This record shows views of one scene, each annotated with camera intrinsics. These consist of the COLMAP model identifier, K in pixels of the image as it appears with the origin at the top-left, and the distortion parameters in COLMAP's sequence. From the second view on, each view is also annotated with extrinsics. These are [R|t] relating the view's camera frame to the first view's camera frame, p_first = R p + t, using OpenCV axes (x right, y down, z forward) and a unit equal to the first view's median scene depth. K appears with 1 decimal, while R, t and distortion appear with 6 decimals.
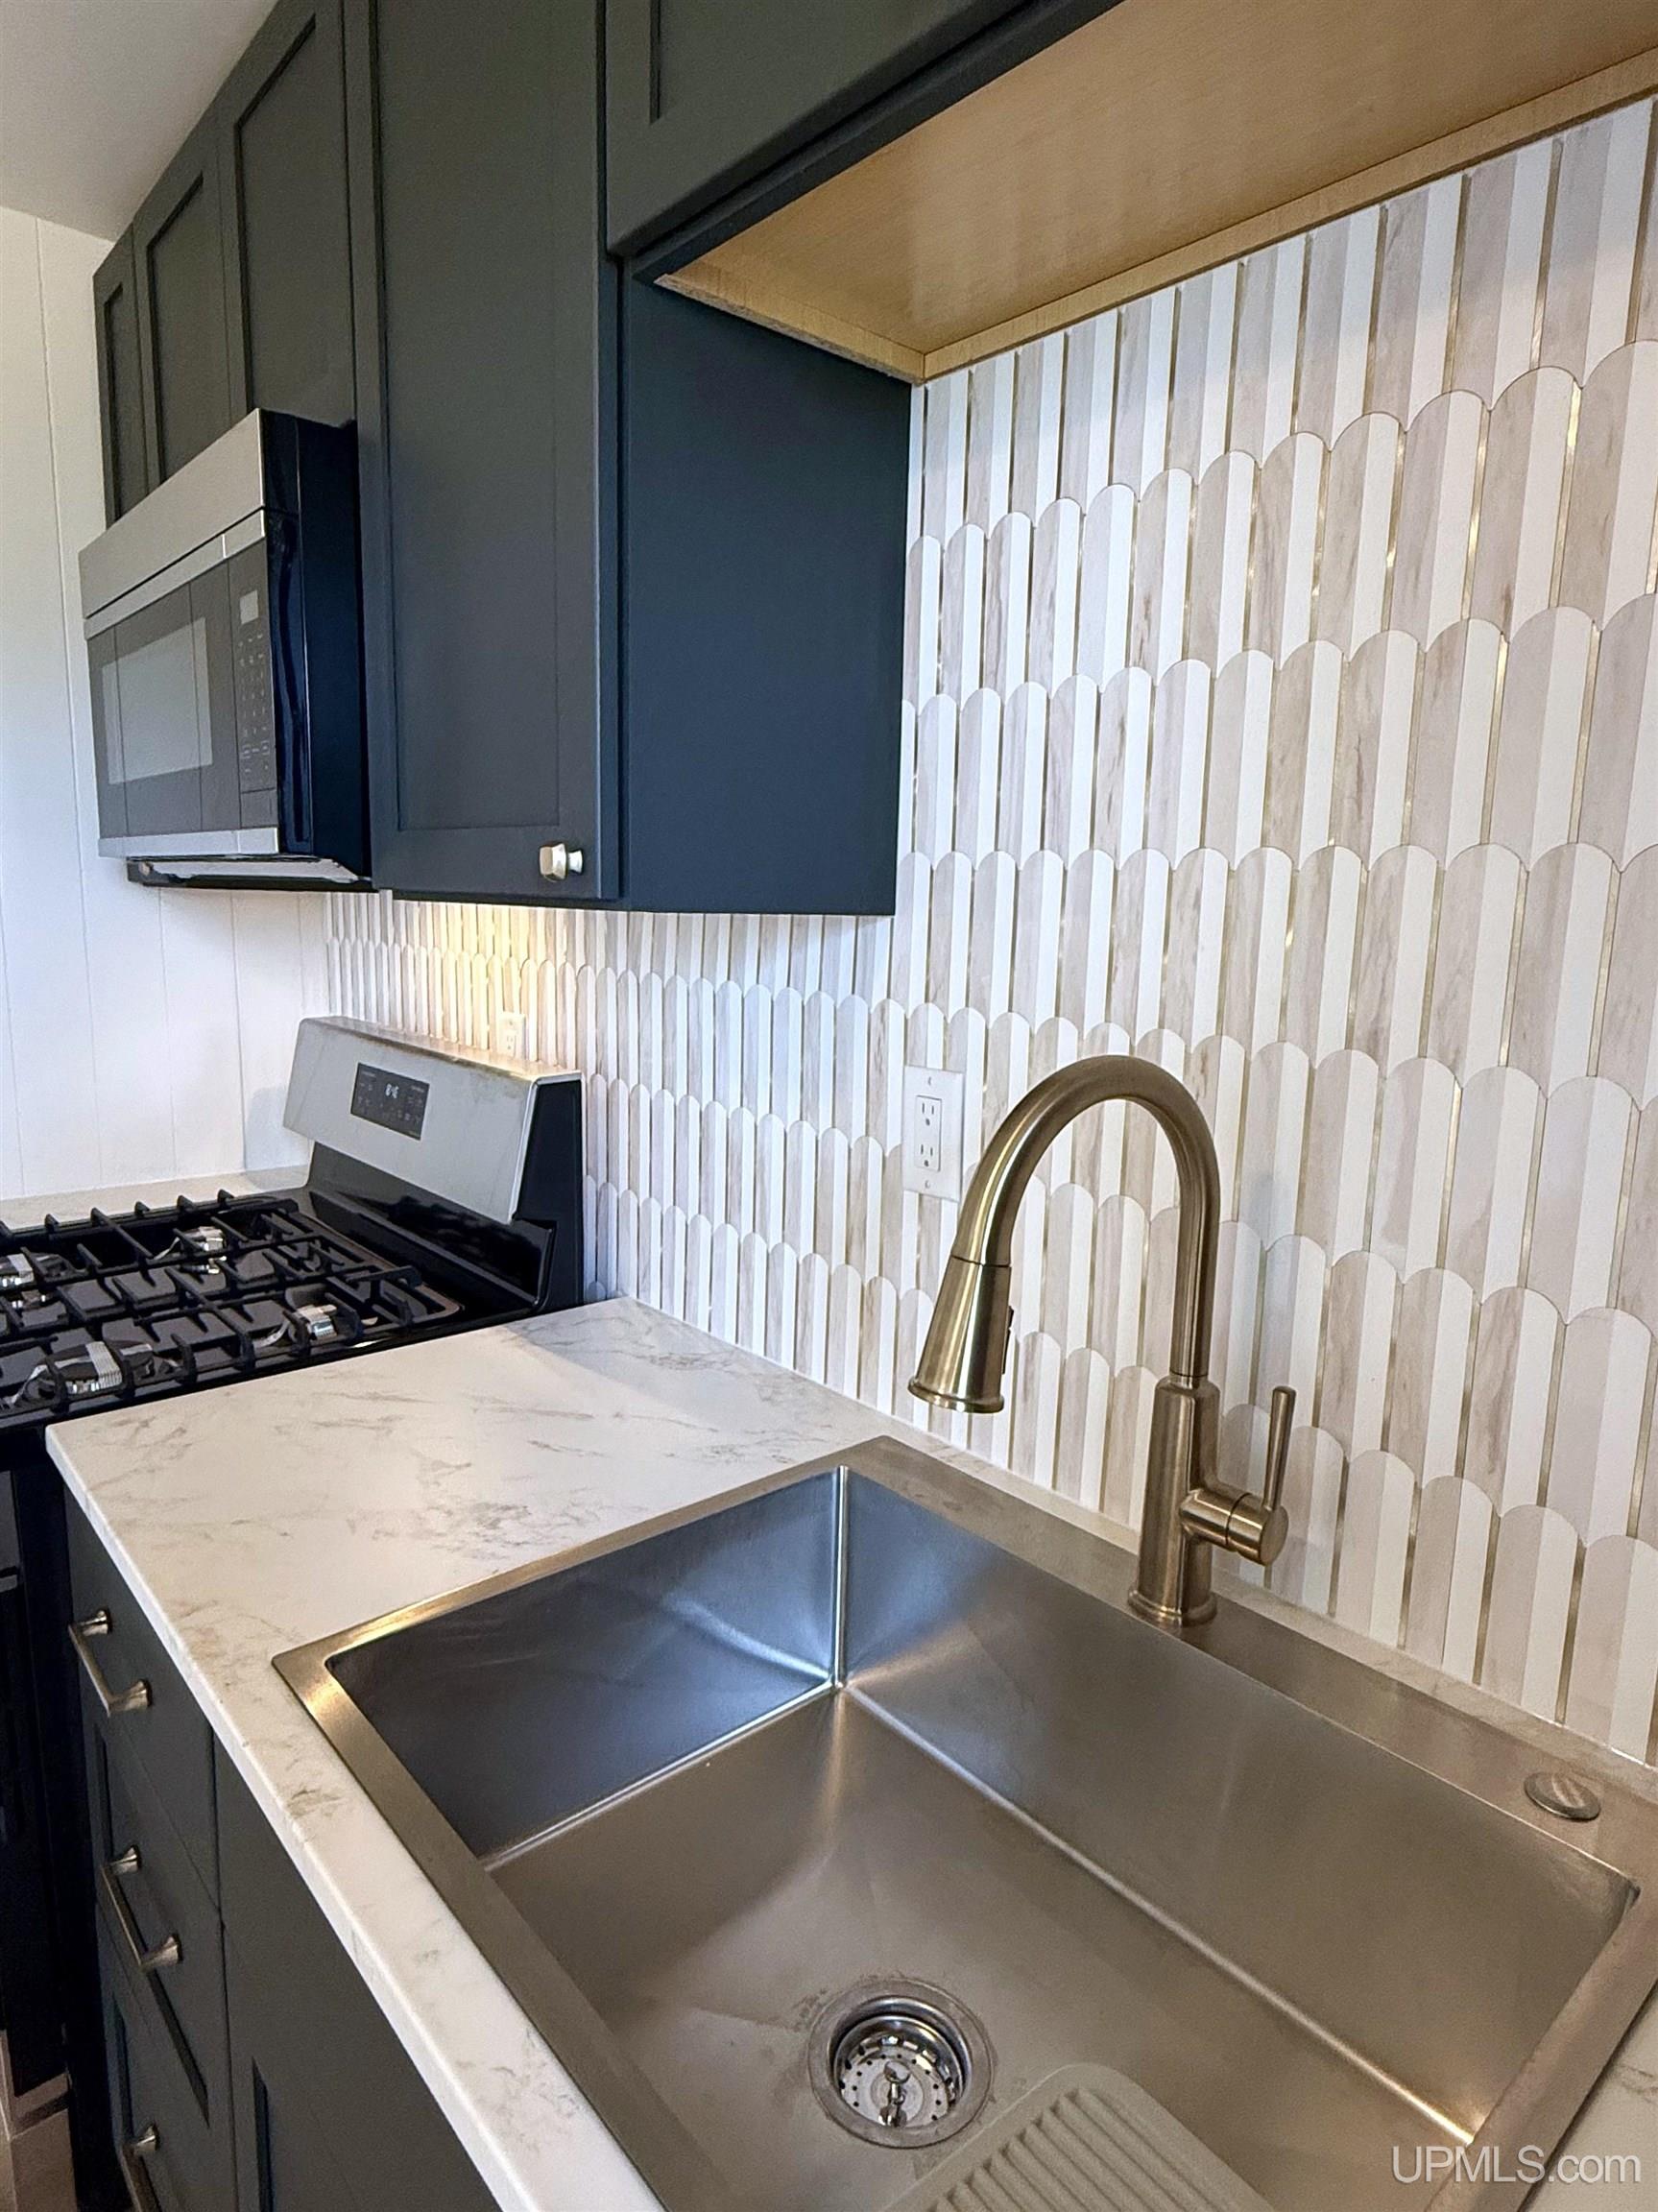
lens RADIAL K [[1261.4, 0, 834.1], [0, 1261.4, 1093.4], [0, 0, 1]] dist [-0.004798, 0.001287]
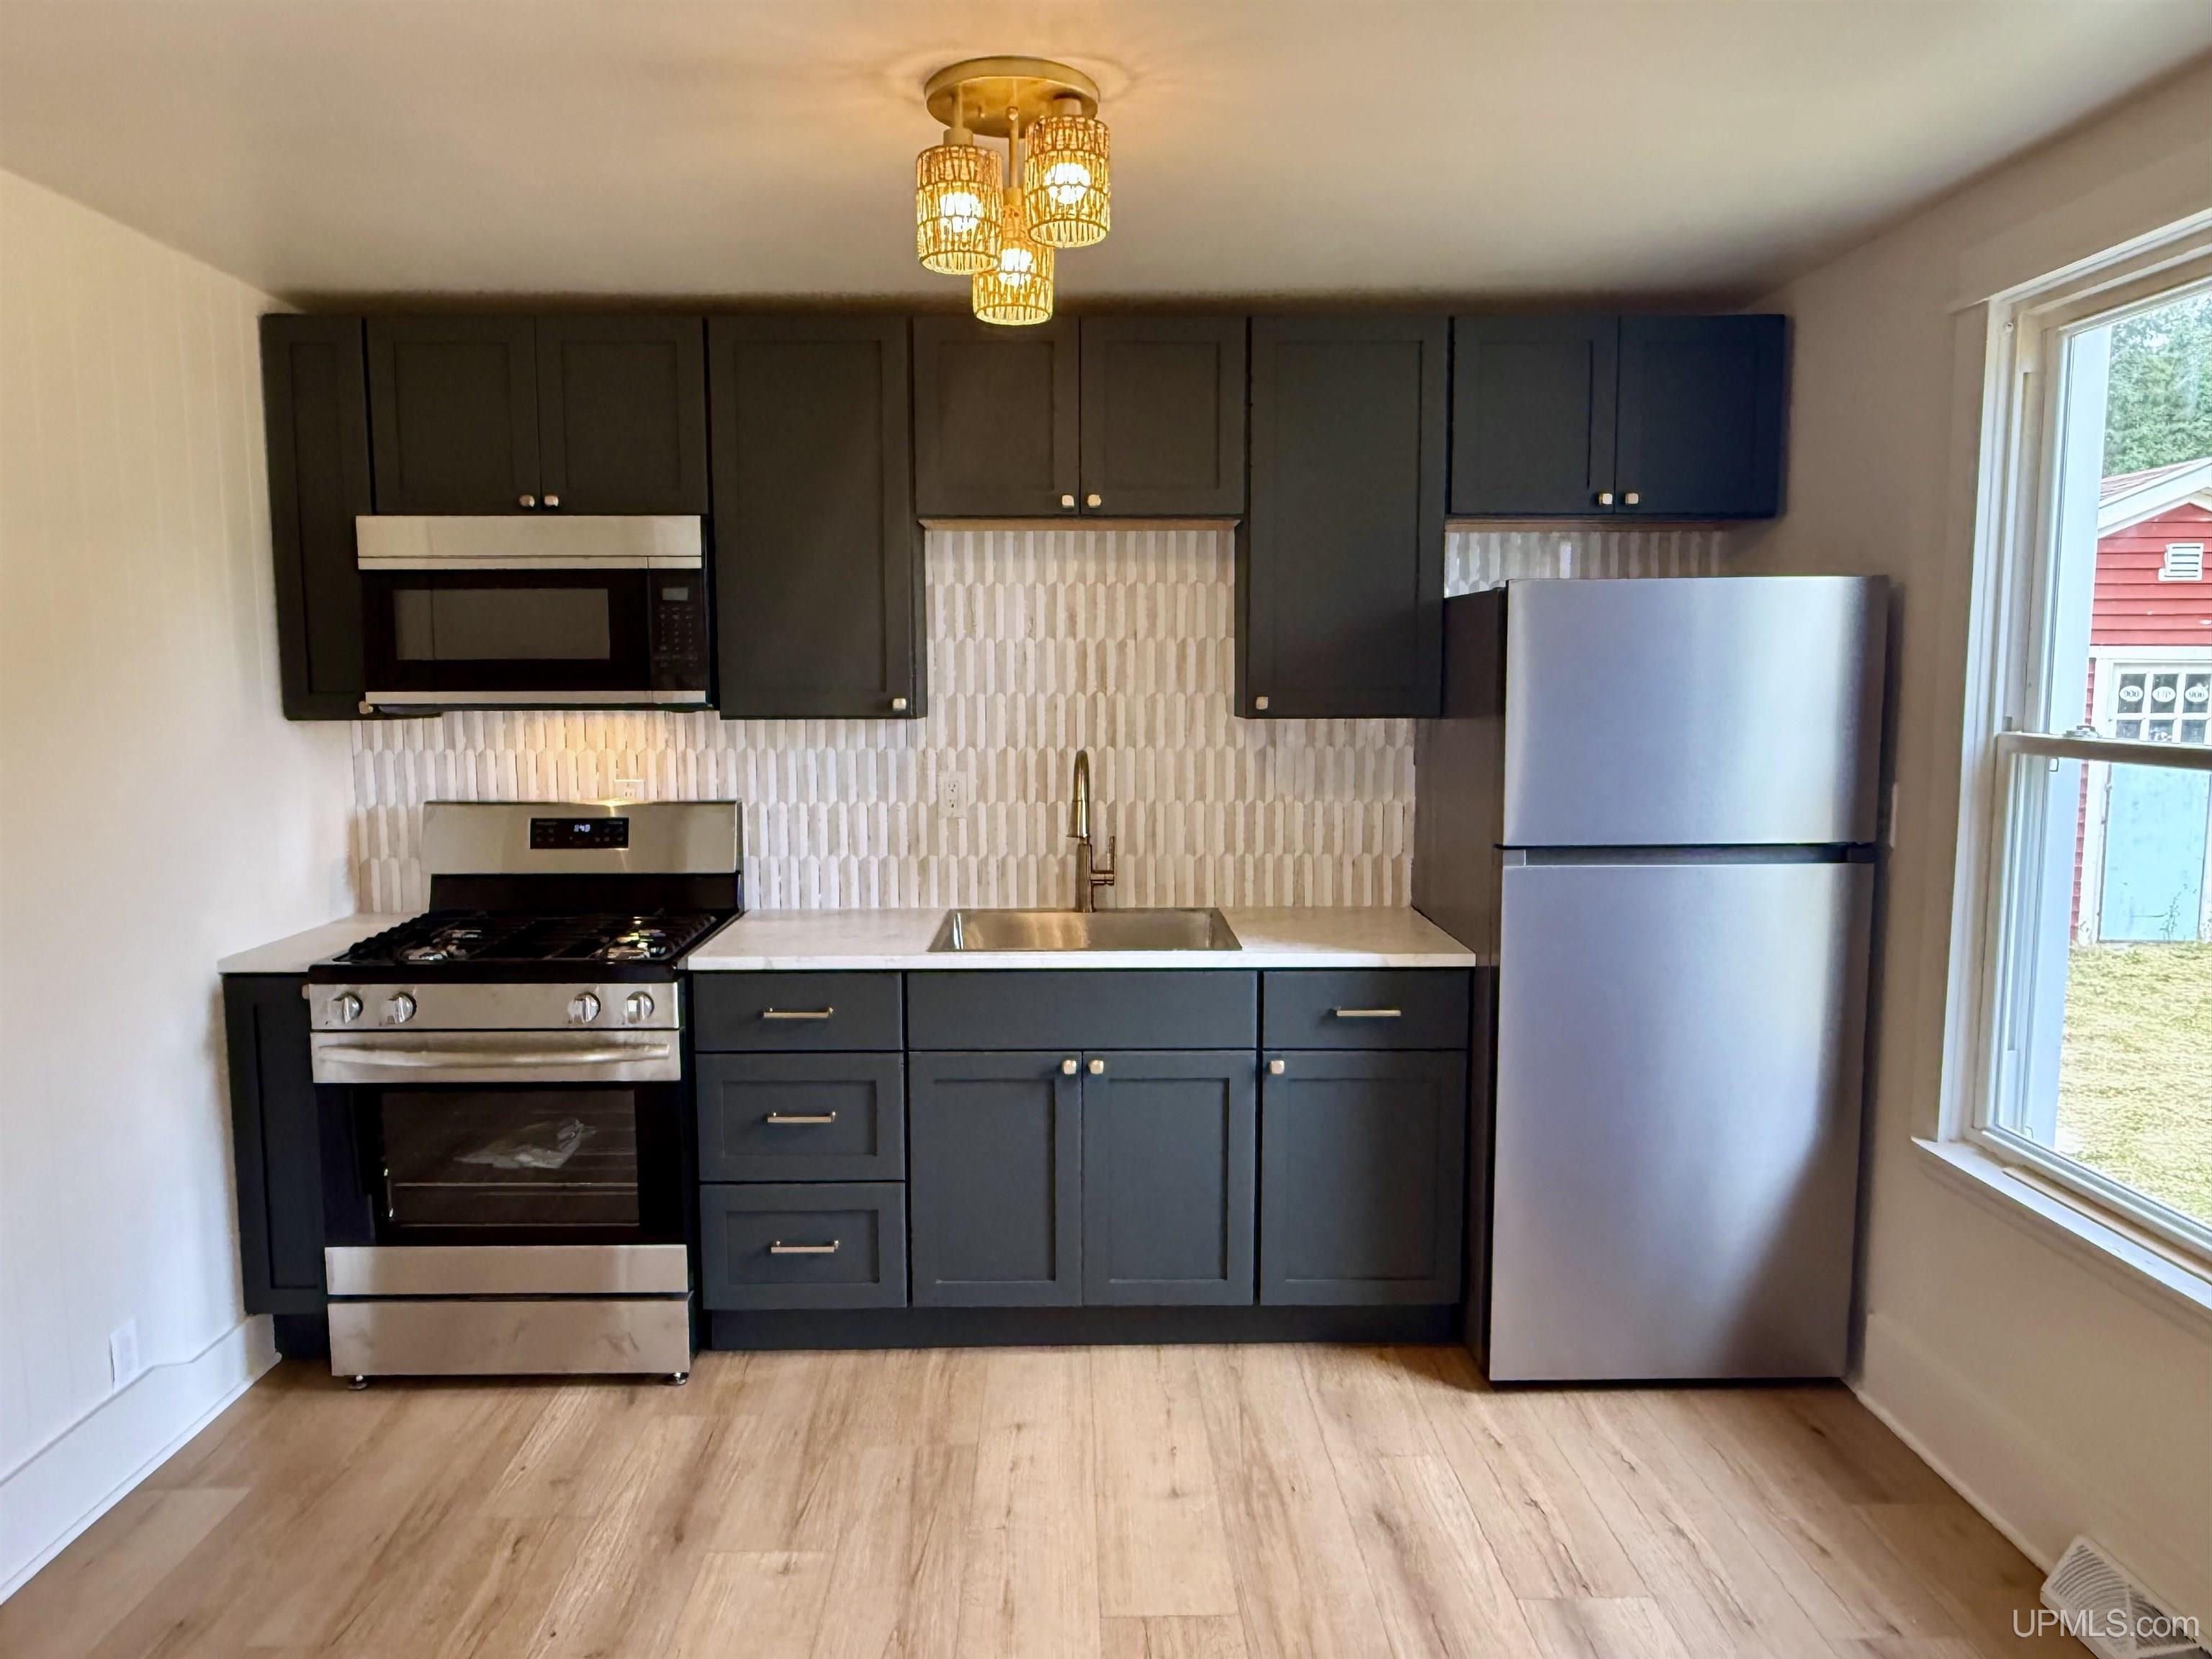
lens RADIAL K [[1476.8, 0, 1100.3], [0, 1476.8, 826.5], [0, 0, 1]] dist [-0.001754, 0.000035]
pose [[0.654661, -0.105001, 0.748594, -2.383164], [0.137378, 0.990341, 0.018770, 0.095203], [-0.743334, 0.090553, 0.662763, -1.522920]]
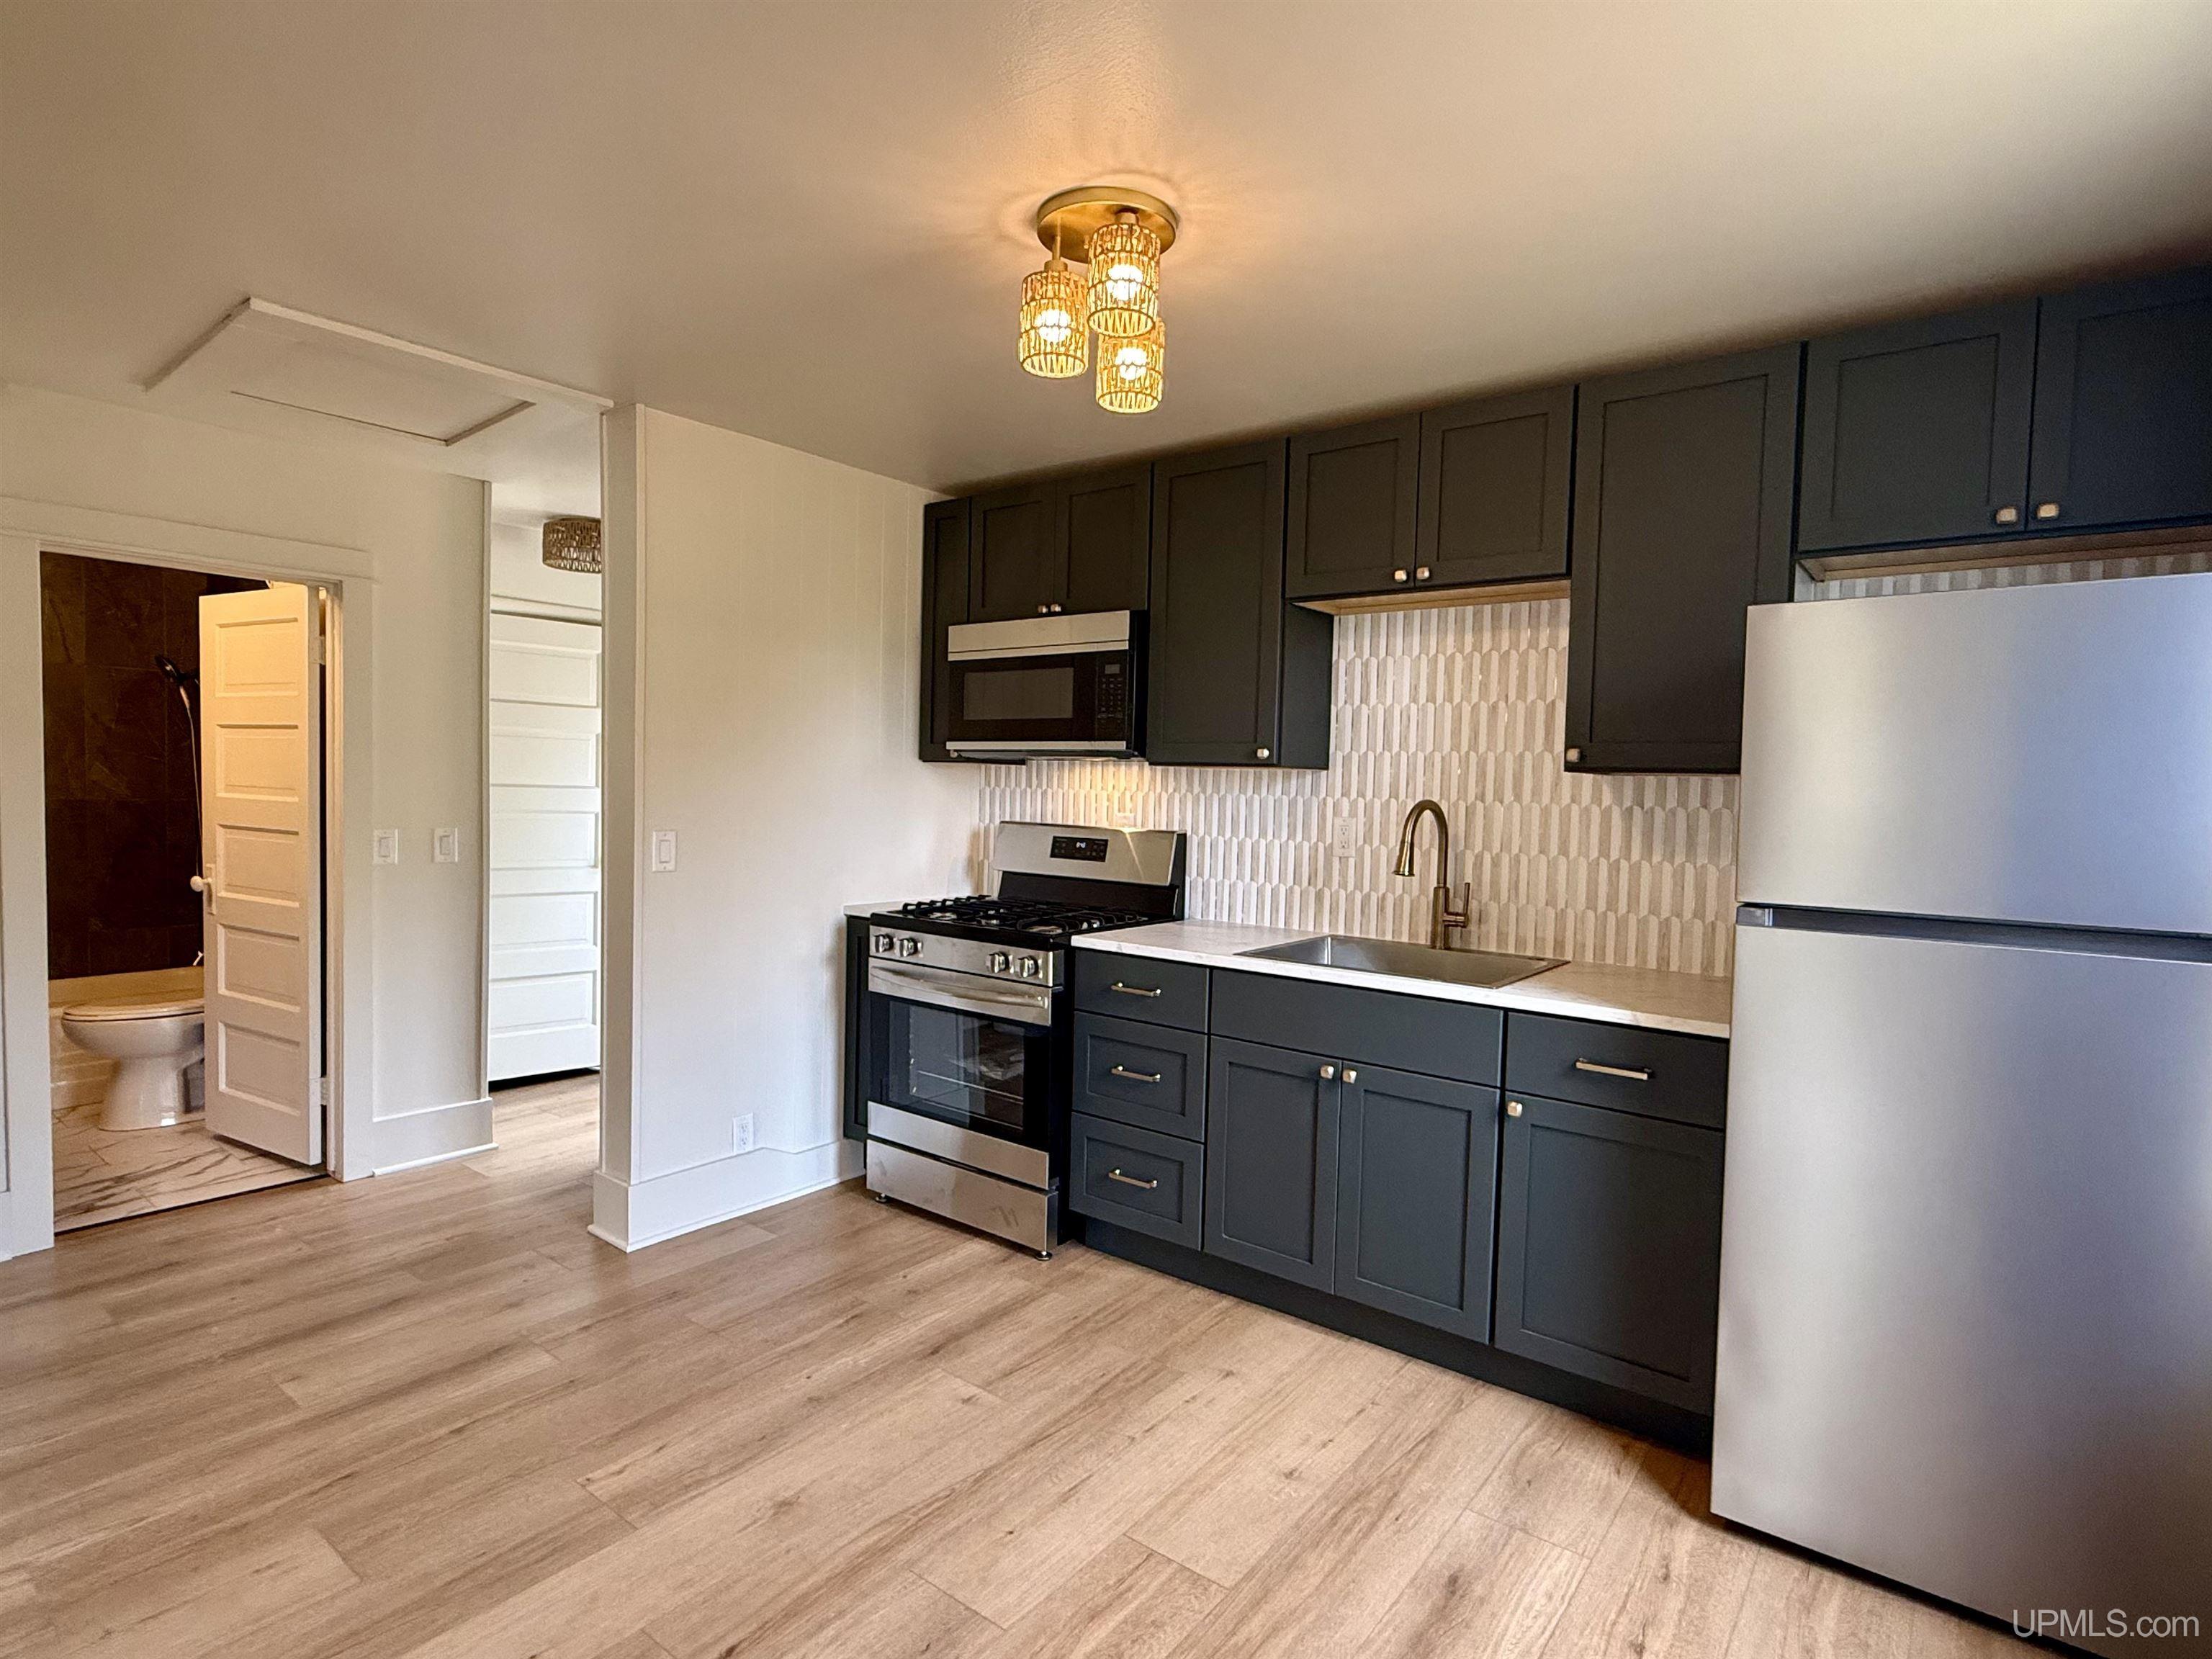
lens RADIAL K [[1148.5, 0, 1098.4], [0, 1148.5, 831.5], [0, 0, 1]] dist [-0.000401, 0.000841]
pose [[0.984242, -0.007210, 0.176682, -1.187420], [0.026556, 0.993863, -0.107379, 0.353389], [-0.174823, 0.110379, 0.978393, -1.968707]]
